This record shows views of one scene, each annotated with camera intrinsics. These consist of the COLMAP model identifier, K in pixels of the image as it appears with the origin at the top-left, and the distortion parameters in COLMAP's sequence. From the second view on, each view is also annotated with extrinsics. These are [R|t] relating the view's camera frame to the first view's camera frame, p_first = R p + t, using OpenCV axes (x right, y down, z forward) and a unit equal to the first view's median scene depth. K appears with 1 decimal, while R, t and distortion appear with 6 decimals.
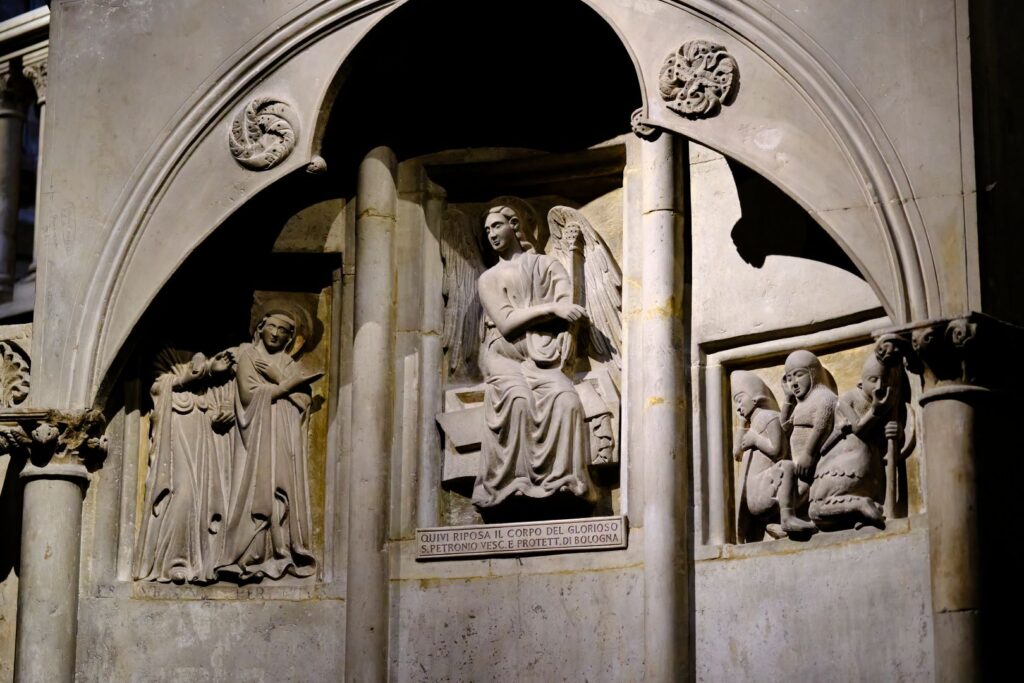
lens RADIAL K [[2467.9, 0, 512.2], [0, 2467.9, 342.5], [0, 0, 1]] dist [0.066910, 0.000000]
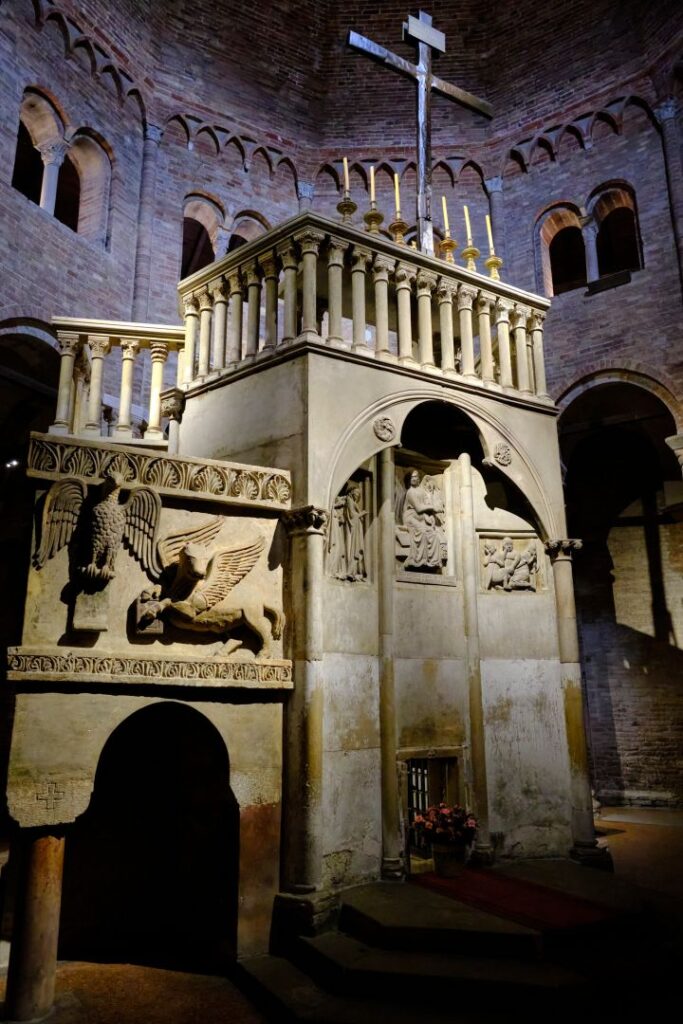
lens RADIAL K [[727.1, 0, 340.9], [0, 727.1, 508.8], [0, 0, 1]] dist [0.003462, 0.000531]
pose [[0.627759, 0.188975, 0.755120, -0.764362], [-0.187394, 0.978242, -0.089025, 0.093222], [-0.755514, -0.085618, 0.649514, 0.481362]]
